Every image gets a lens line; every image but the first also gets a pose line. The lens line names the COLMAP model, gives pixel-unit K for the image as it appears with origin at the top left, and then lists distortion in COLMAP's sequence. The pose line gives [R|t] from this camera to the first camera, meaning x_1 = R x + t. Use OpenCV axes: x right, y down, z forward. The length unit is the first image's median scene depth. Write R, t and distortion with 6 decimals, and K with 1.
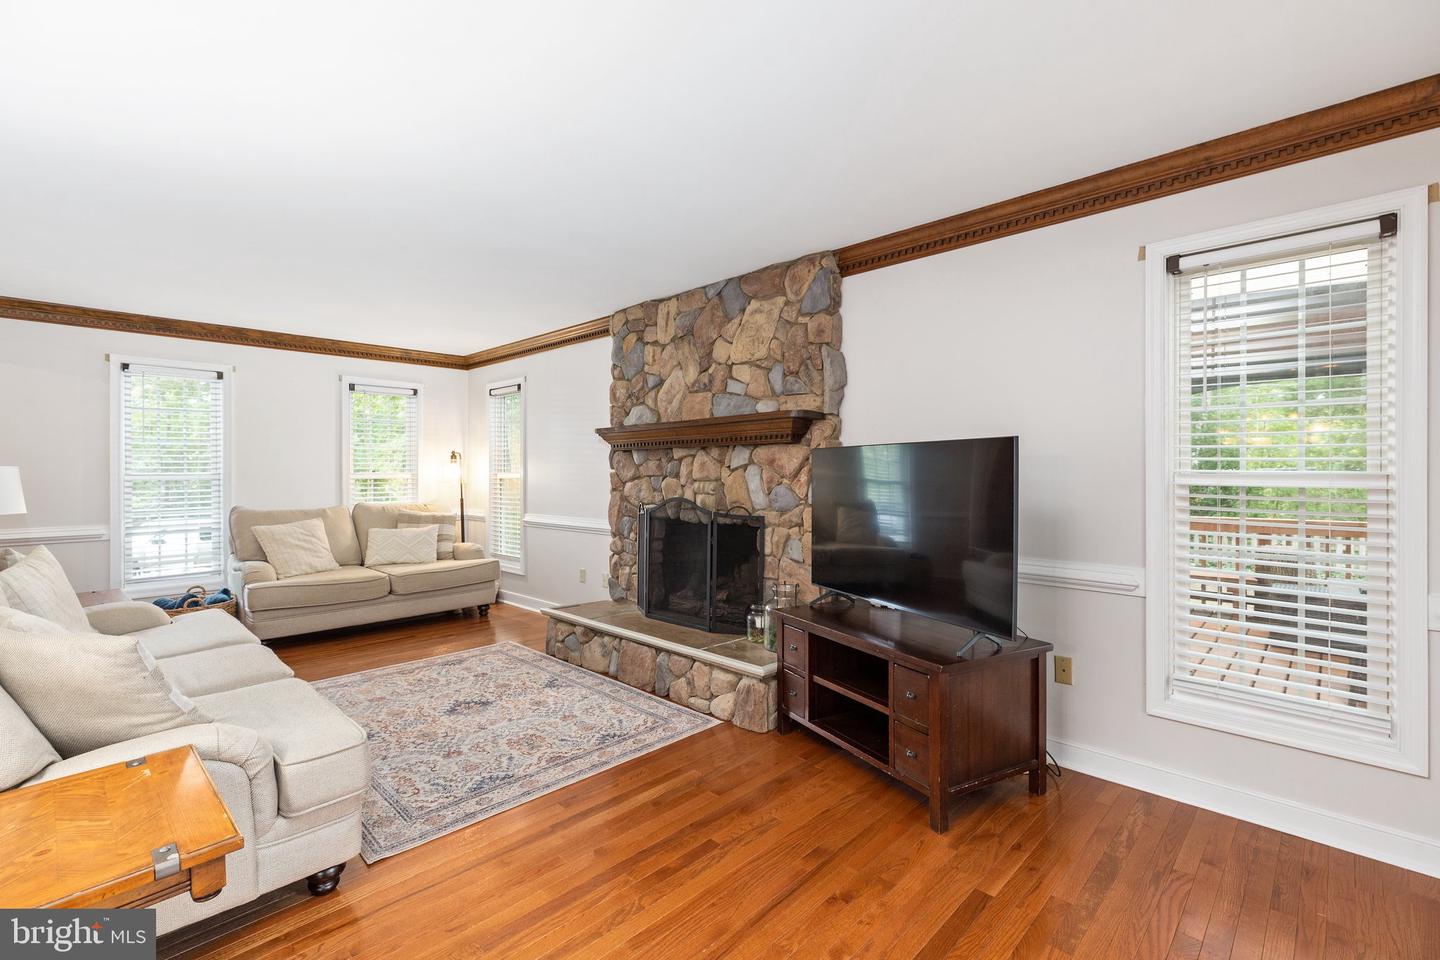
lens RADIAL K [[646.9, 0, 716.0], [0, 646.9, 473.9], [0, 0, 1]] dist [0.012987, 0.000094]
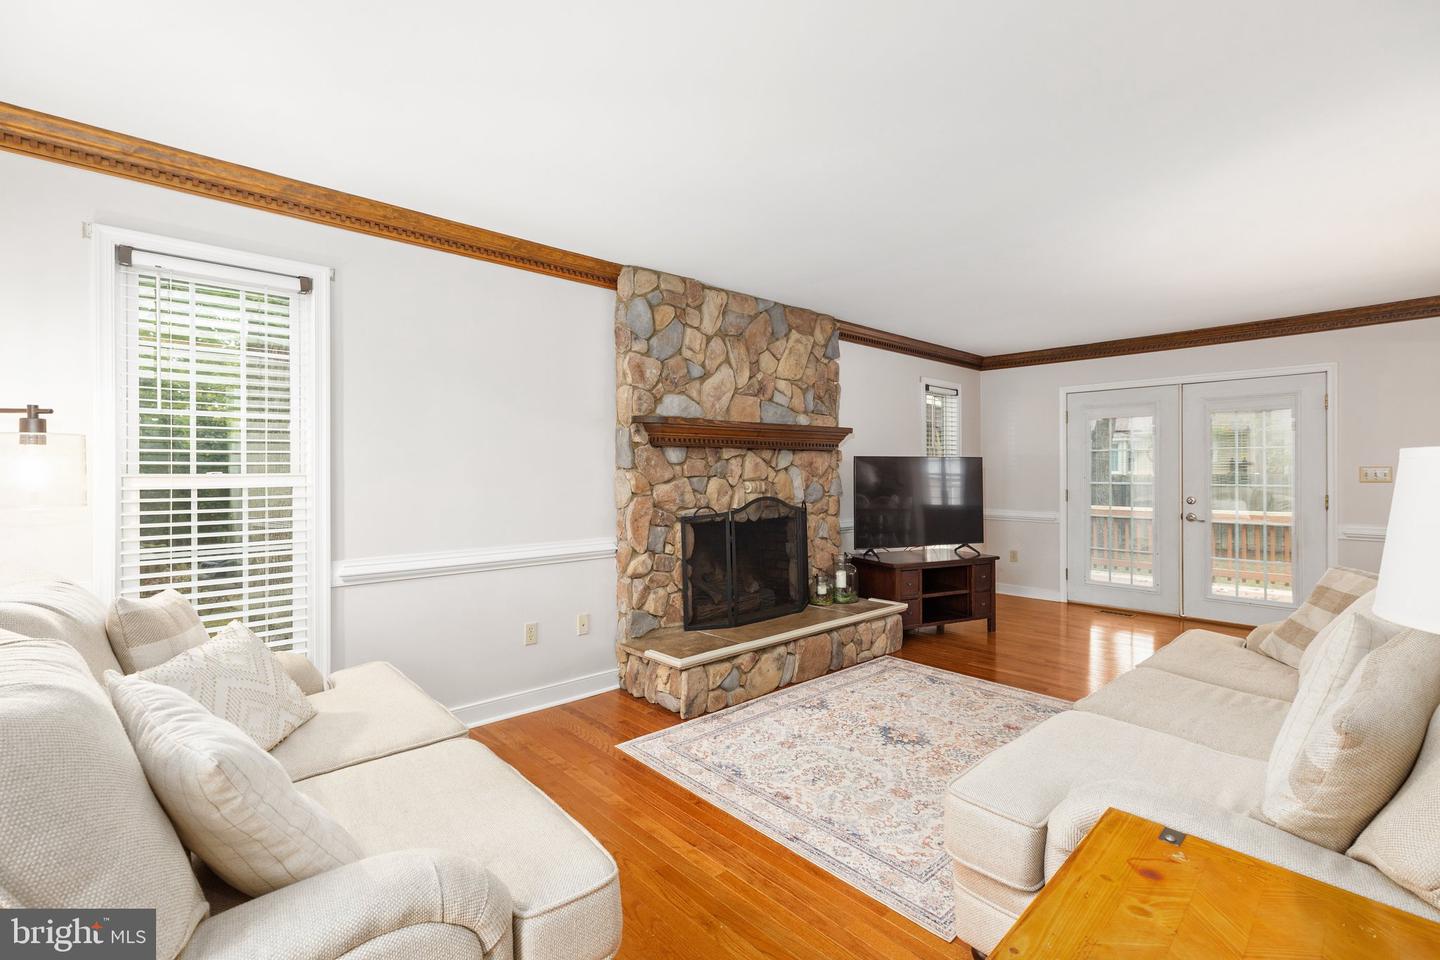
lens RADIAL K [[636.0, 0, 711.8], [0, 636.0, 469.6], [0, 0, 1]] dist [-0.000740, 0.000147]
pose [[0.064219, 0.007851, 0.997905, -1.067547], [0.005018, 0.999954, -0.008190, 0.000973], [-0.997923, 0.005533, 0.064176, 1.010150]]
